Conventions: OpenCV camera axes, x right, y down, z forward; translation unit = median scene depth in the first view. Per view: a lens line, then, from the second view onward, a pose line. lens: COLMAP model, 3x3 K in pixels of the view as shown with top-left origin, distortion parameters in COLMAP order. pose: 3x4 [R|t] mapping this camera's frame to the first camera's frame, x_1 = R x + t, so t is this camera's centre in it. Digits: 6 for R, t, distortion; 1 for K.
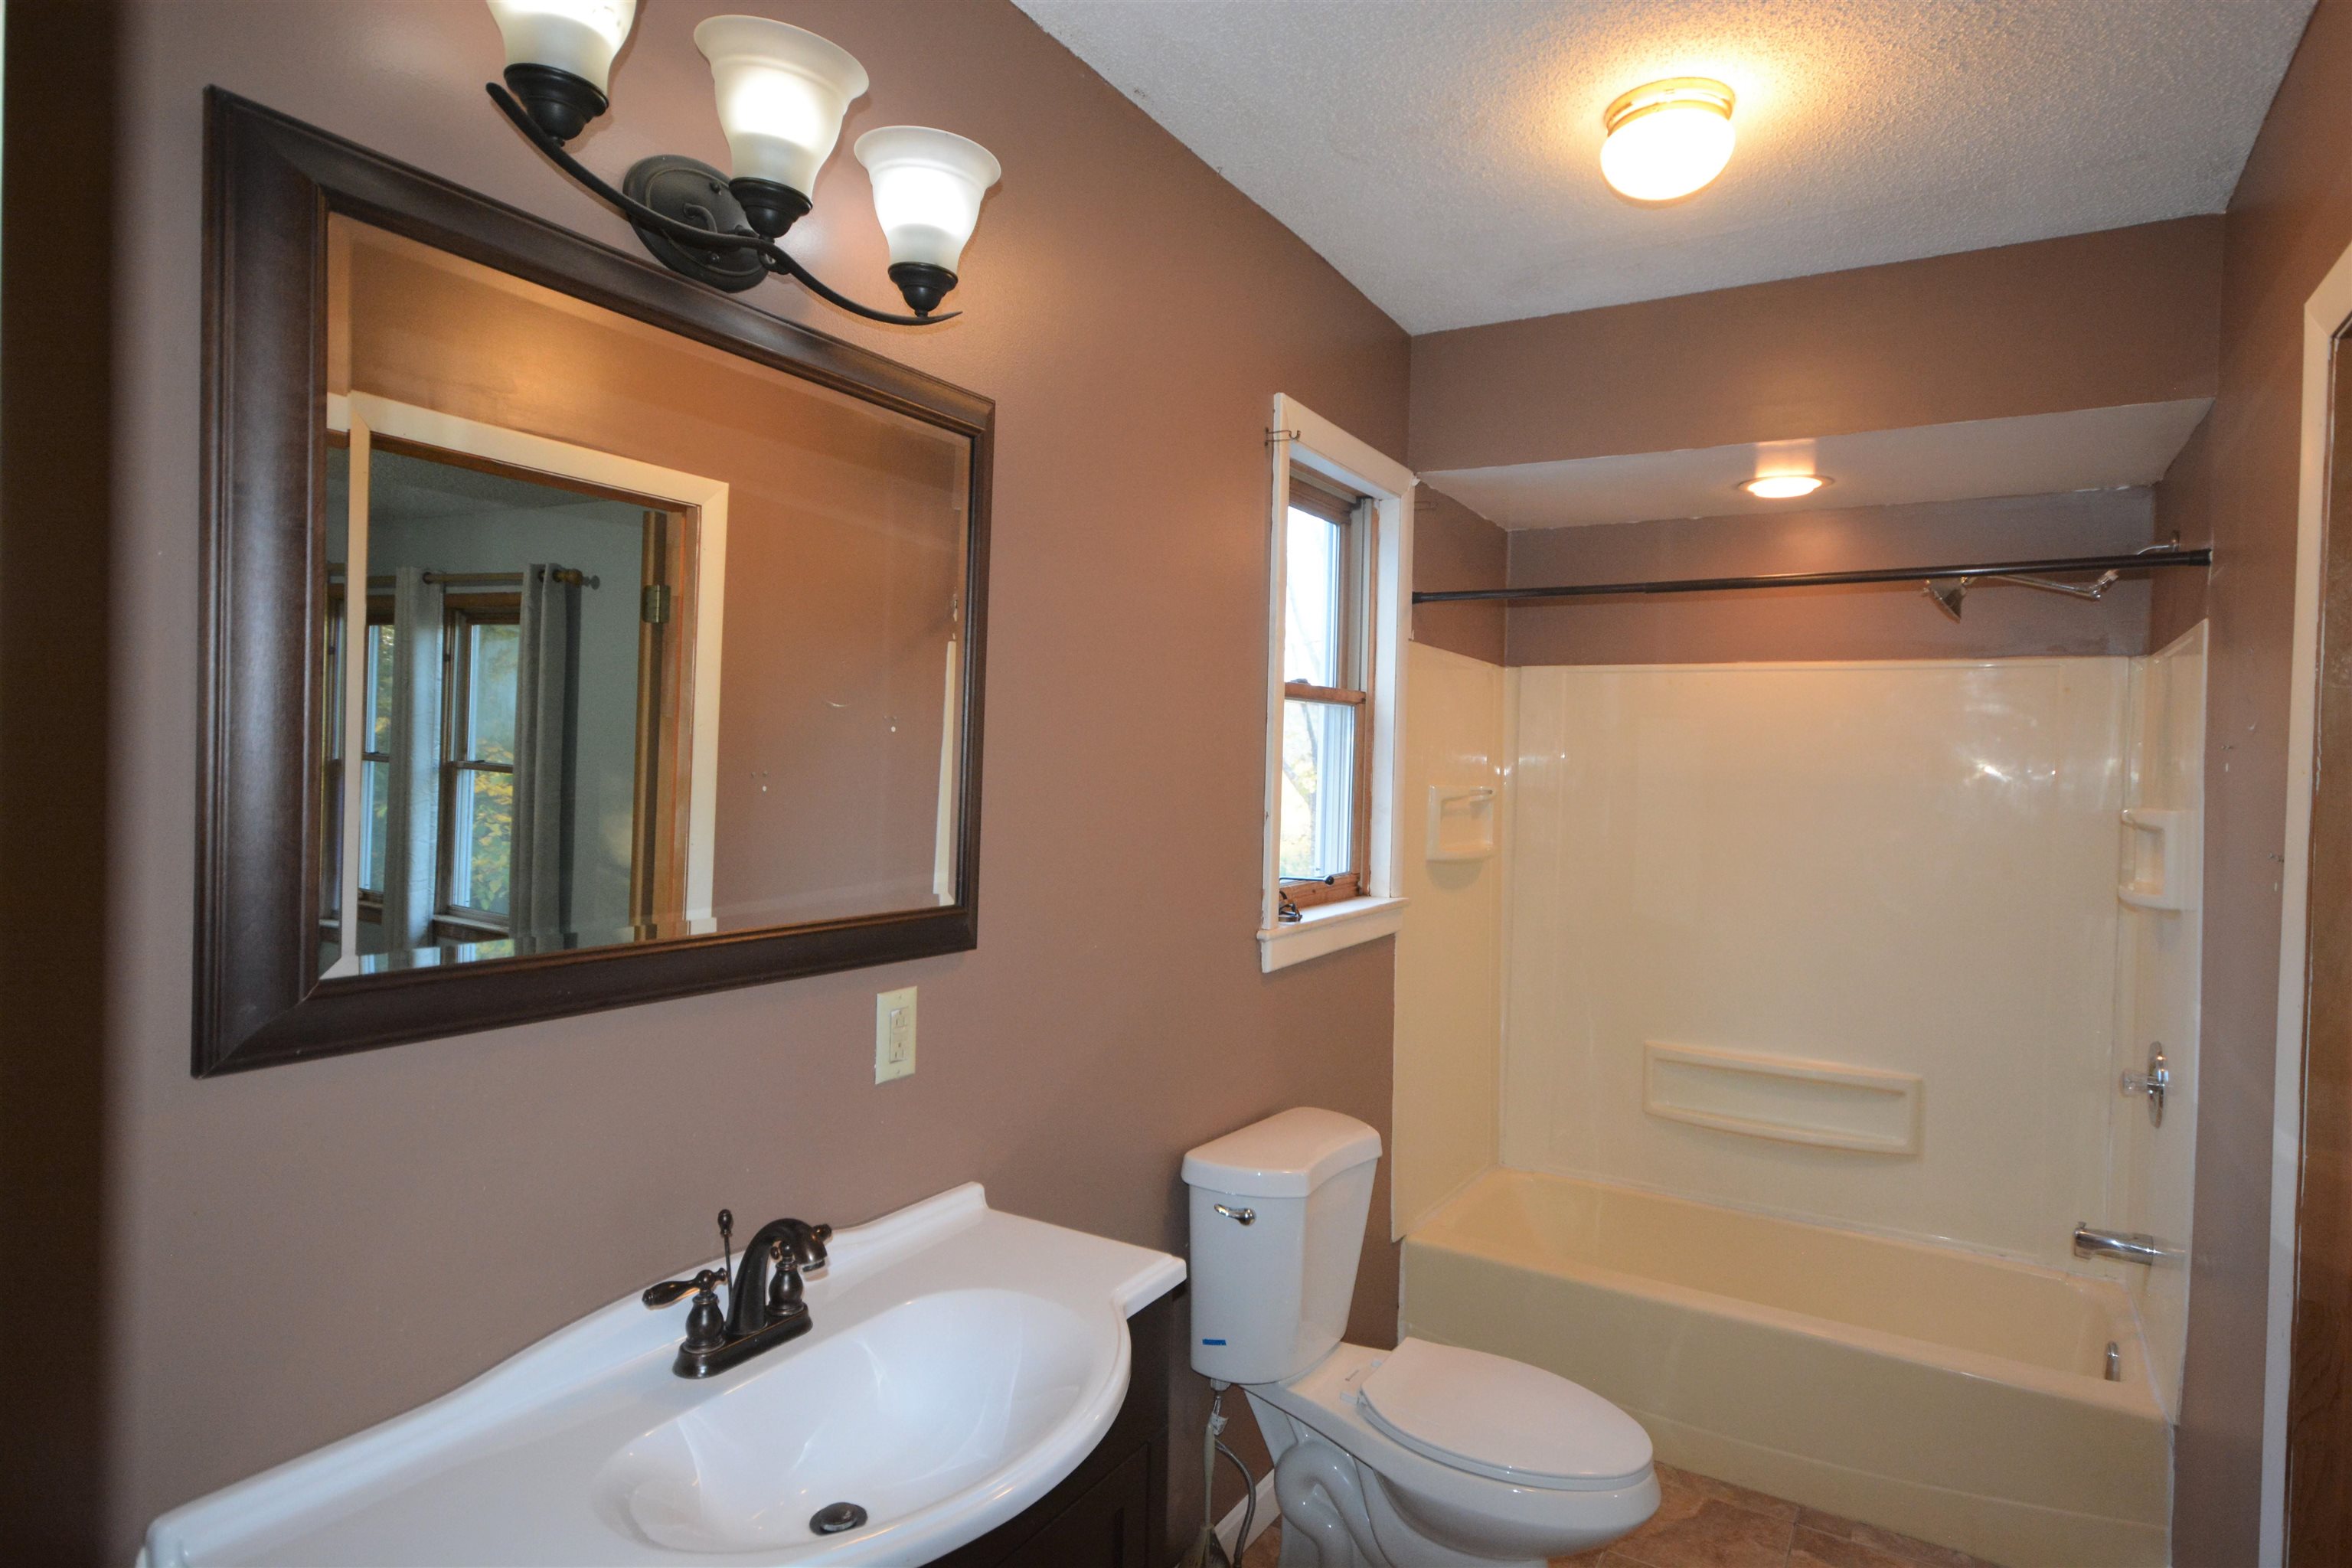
lens RADIAL K [[1238.2, 0, 1186.2], [0, 1238.2, 779.0], [0, 0, 1]] dist [0.004408, 0.006630]
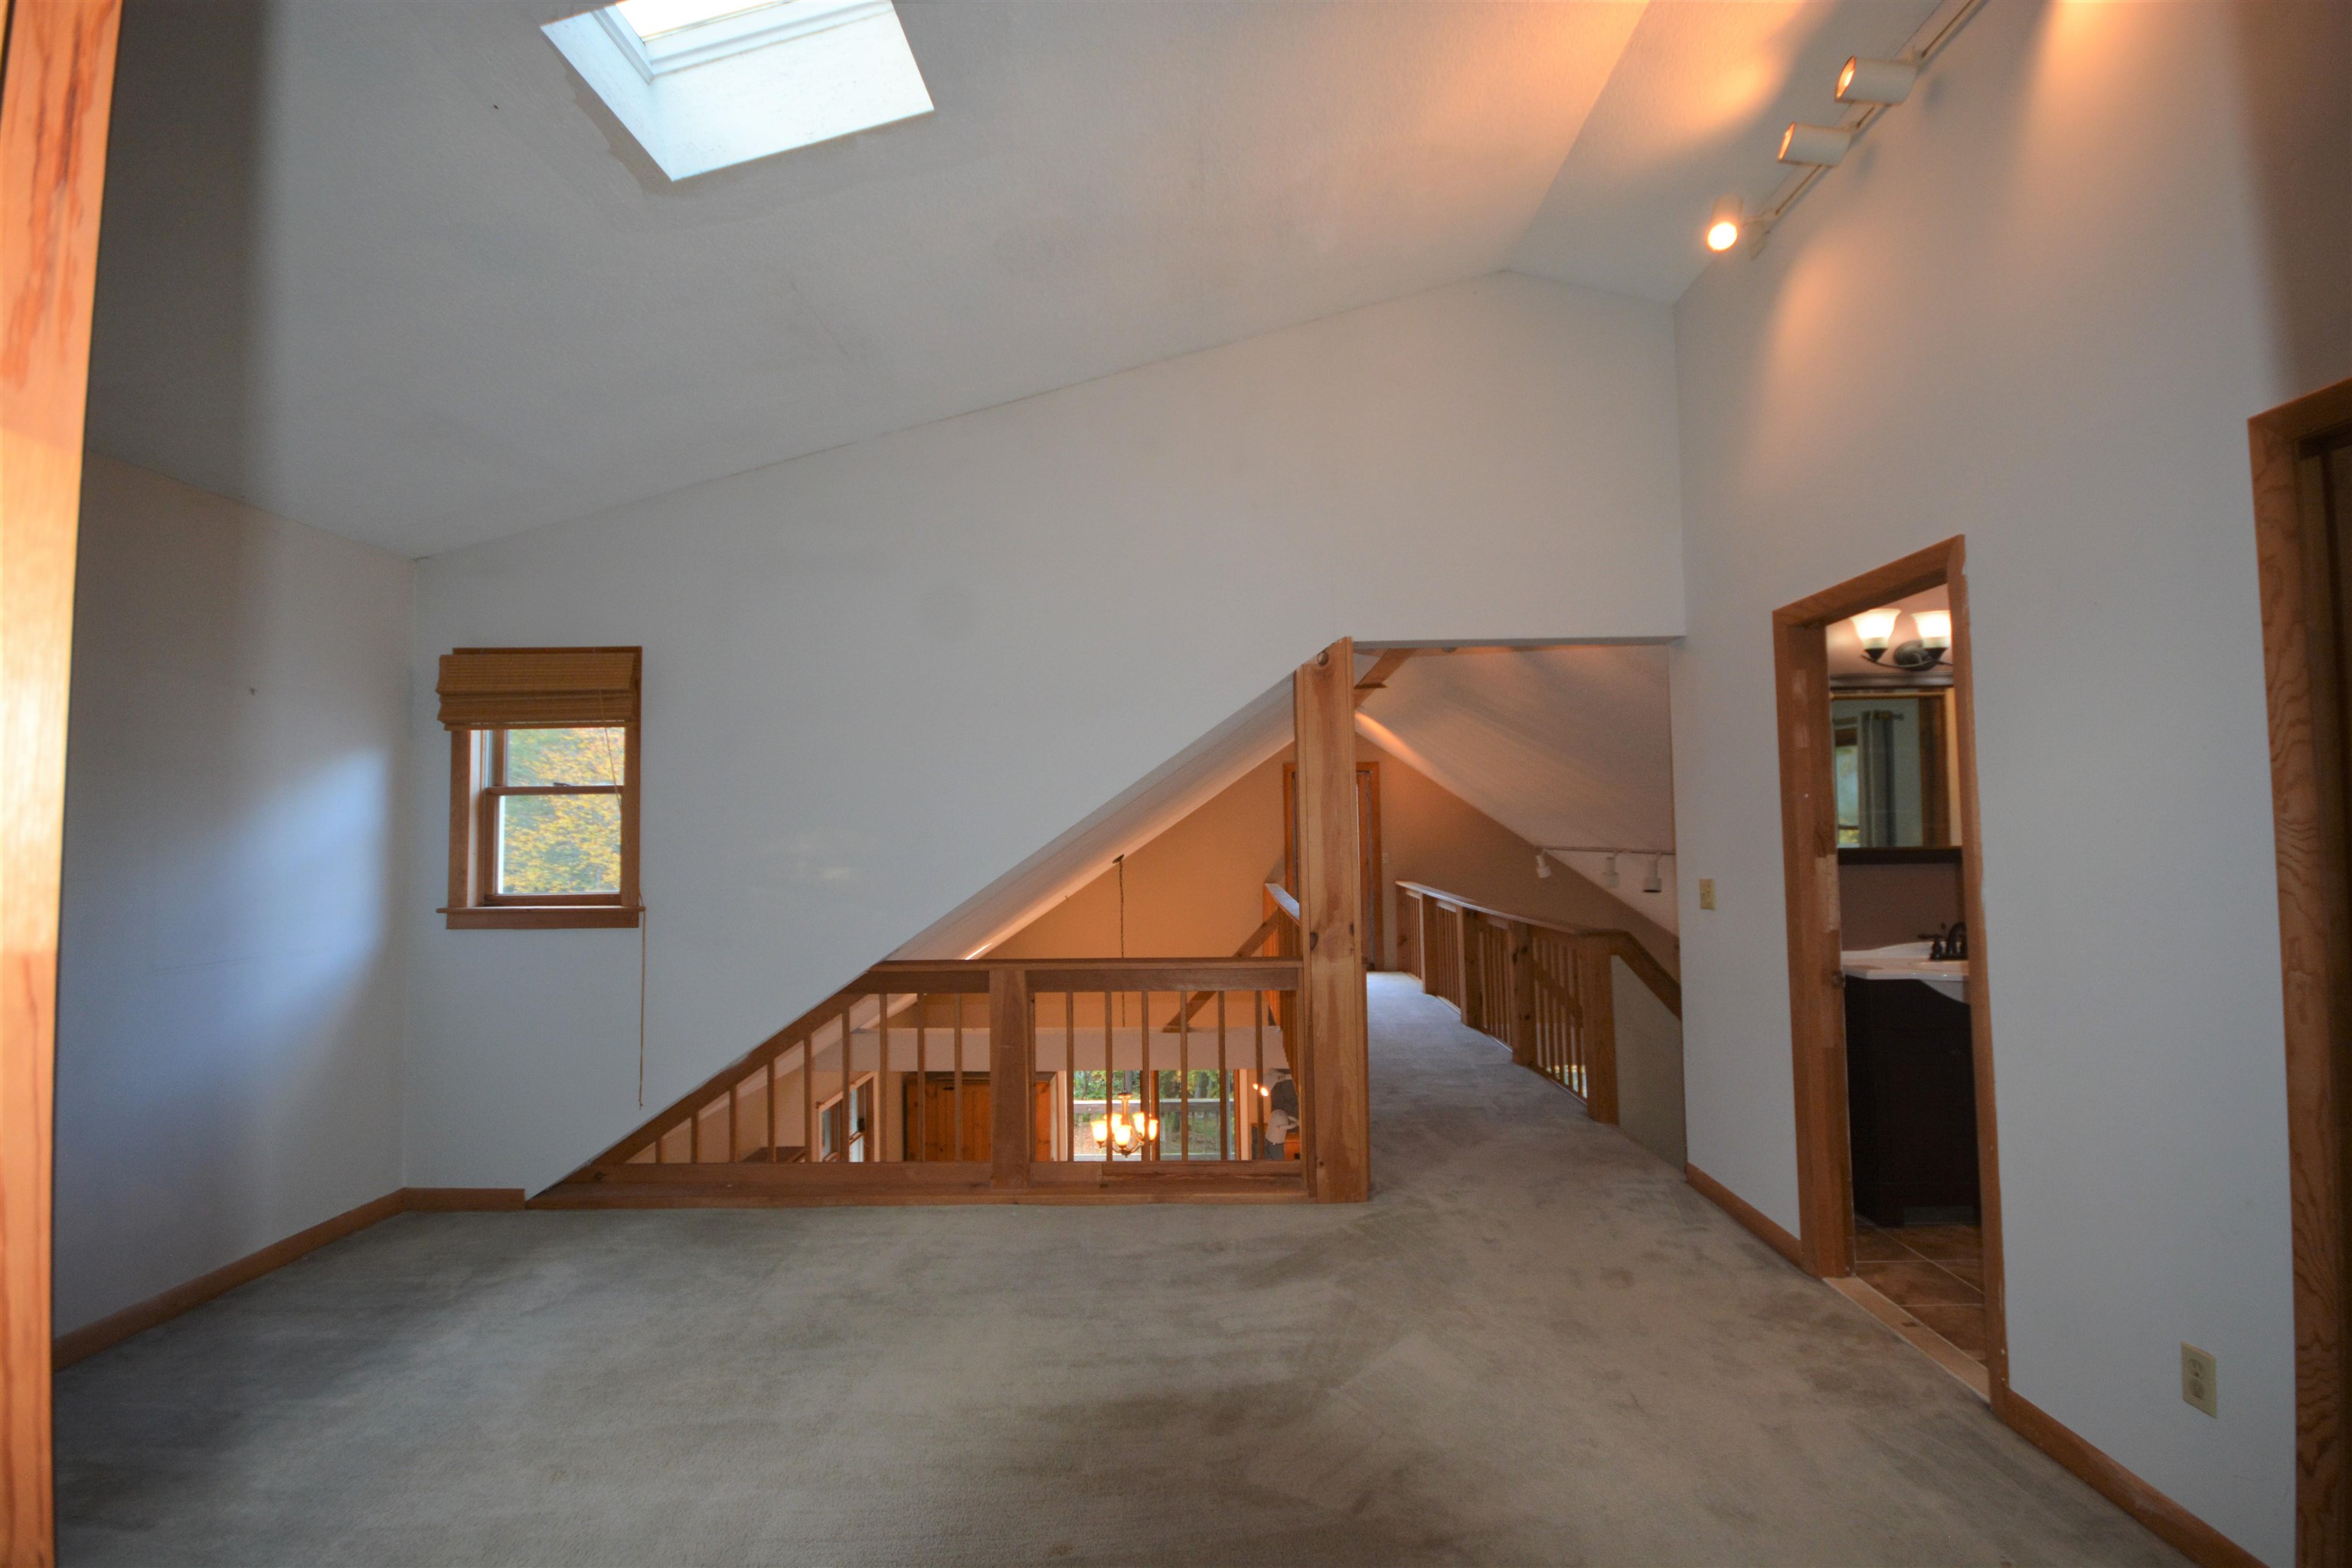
lens RADIAL K [[1061.4, 0, 1184.9], [0, 1061.4, 785.2], [0, 0, 1]] dist [-0.001632, -0.004962]
pose [[0.494746, -0.080155, -0.865333, 0.569999], [0.016346, 0.996420, -0.082951, 0.080292], [0.868884, 0.026895, 0.494285, -1.128563]]
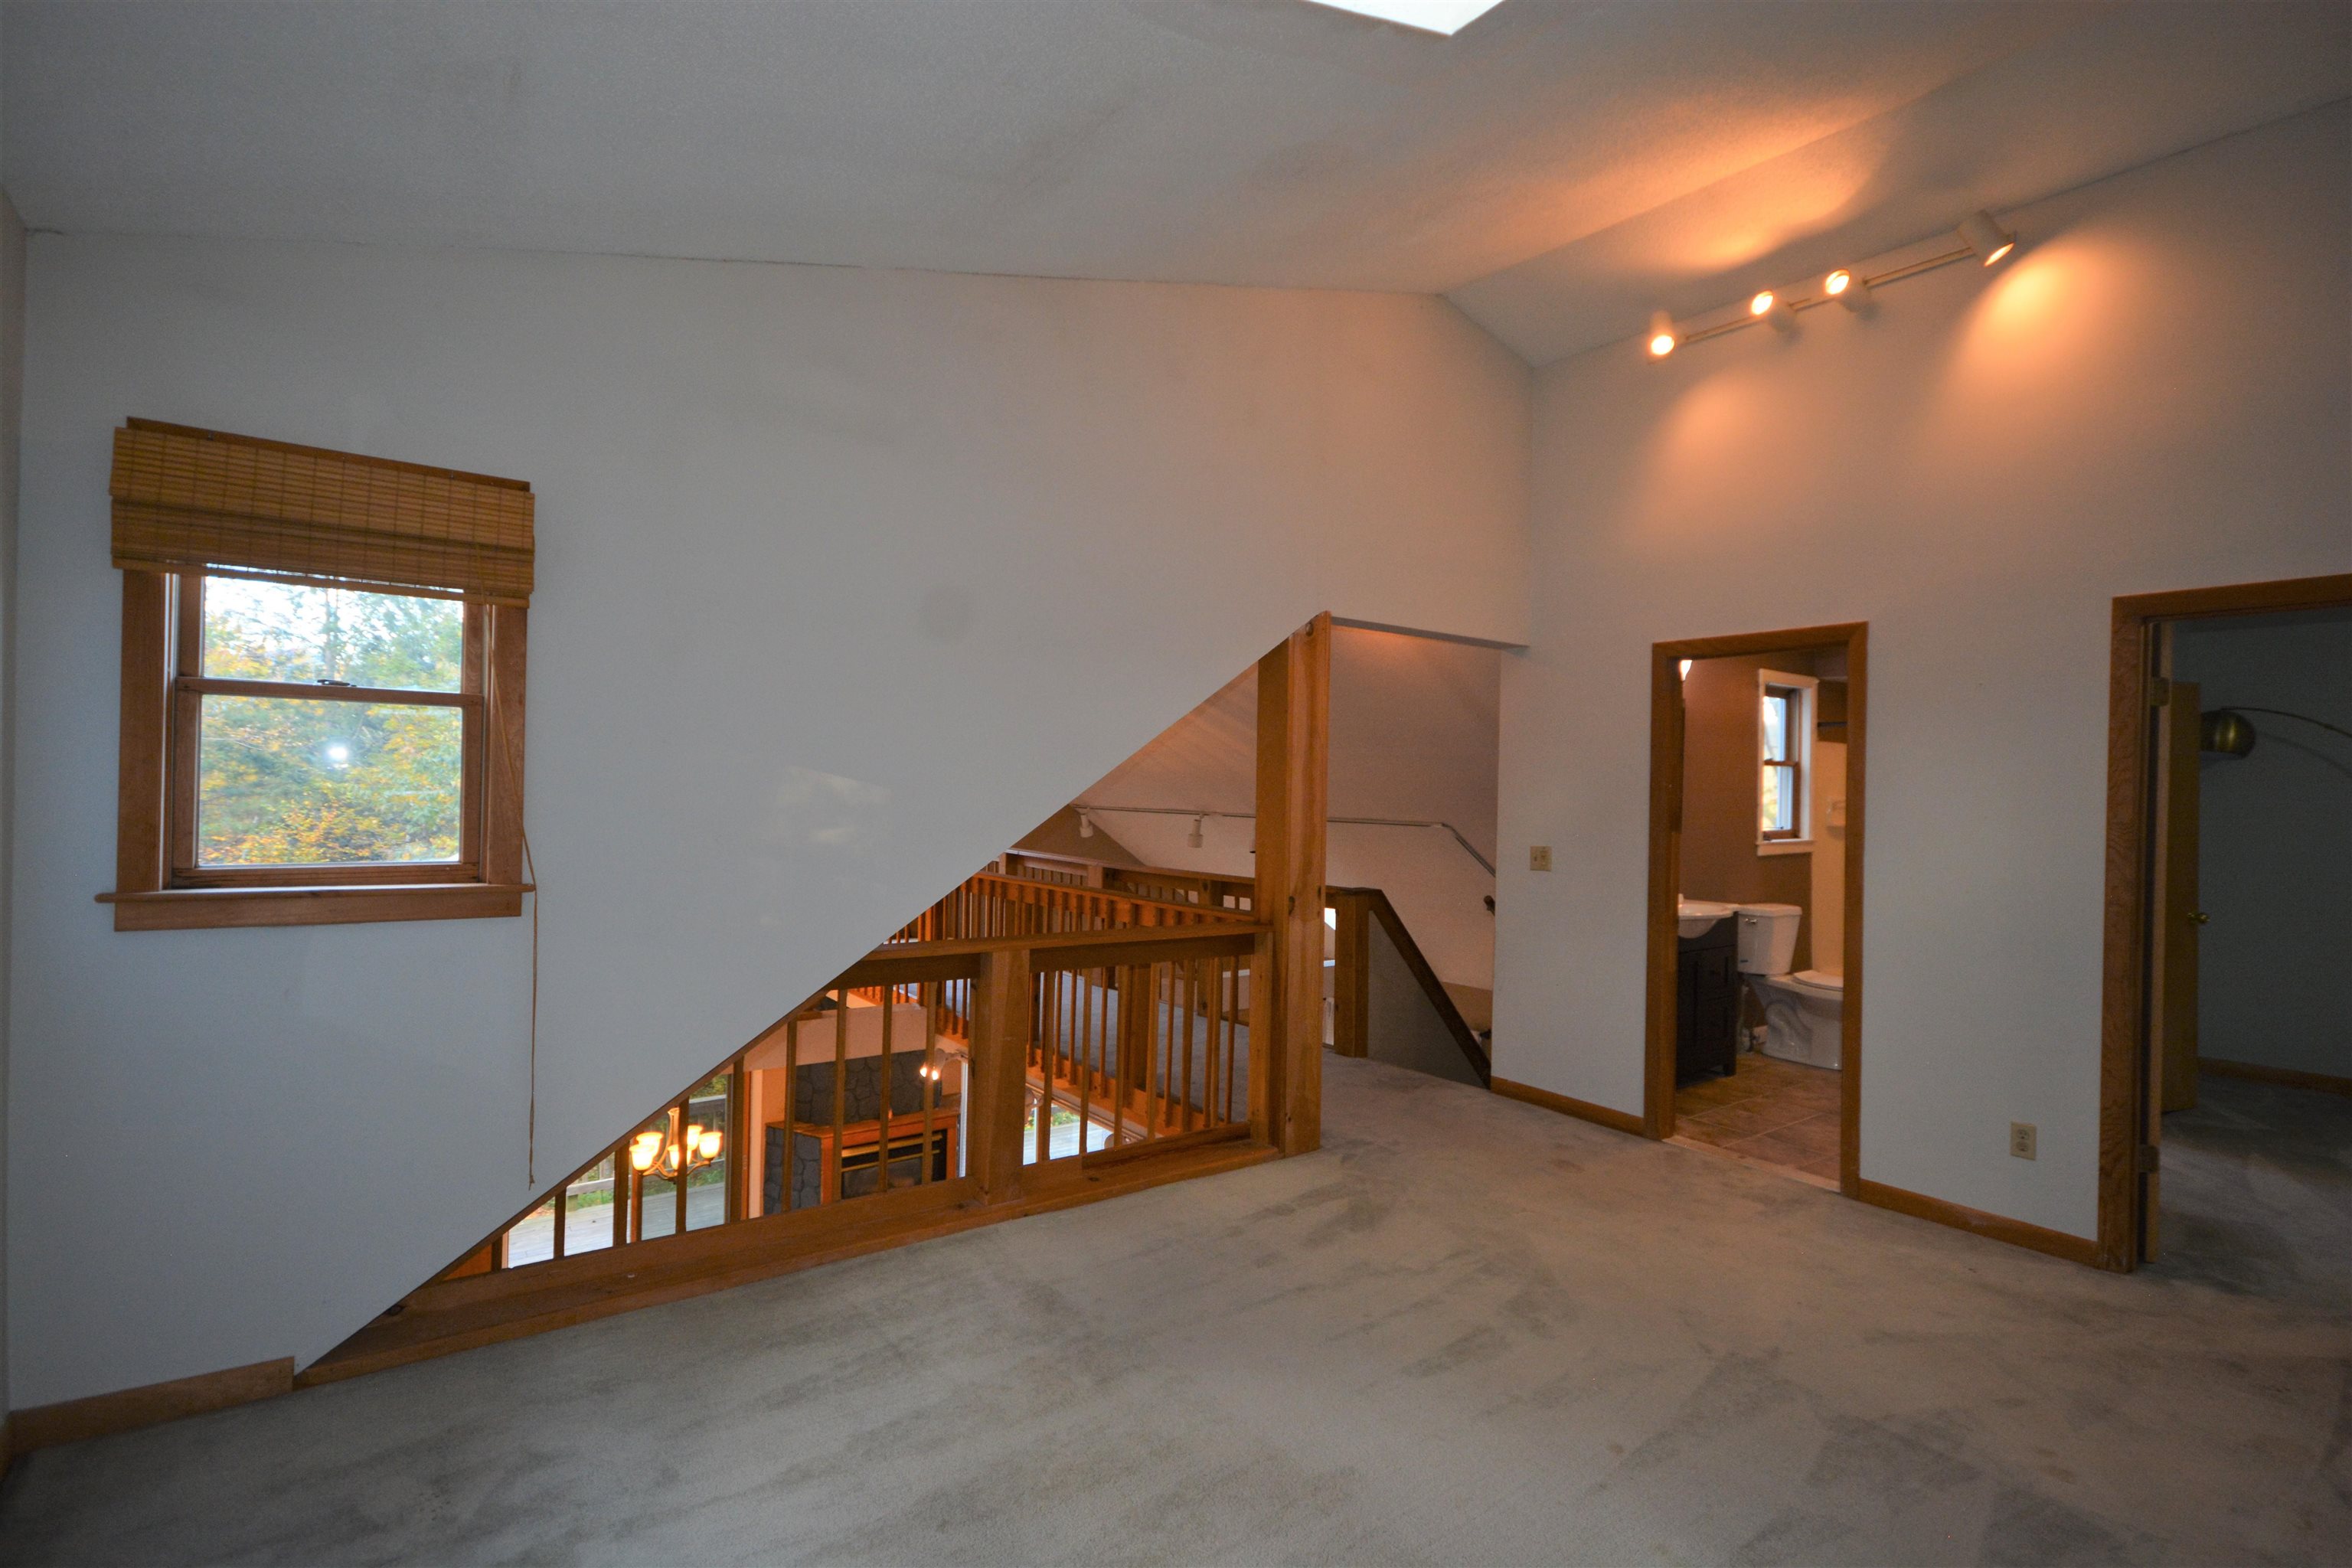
lens RADIAL K [[1174.9, 0, 1162.3], [0, 1174.9, 786.1], [0, 0, 1]] dist [0.003902, 0.002350]
pose [[0.929257, -0.009746, -0.369306, -0.192566], [-0.000362, 0.999627, -0.027292, 0.052793], [0.369434, 0.025495, 0.928907, -1.871208]]
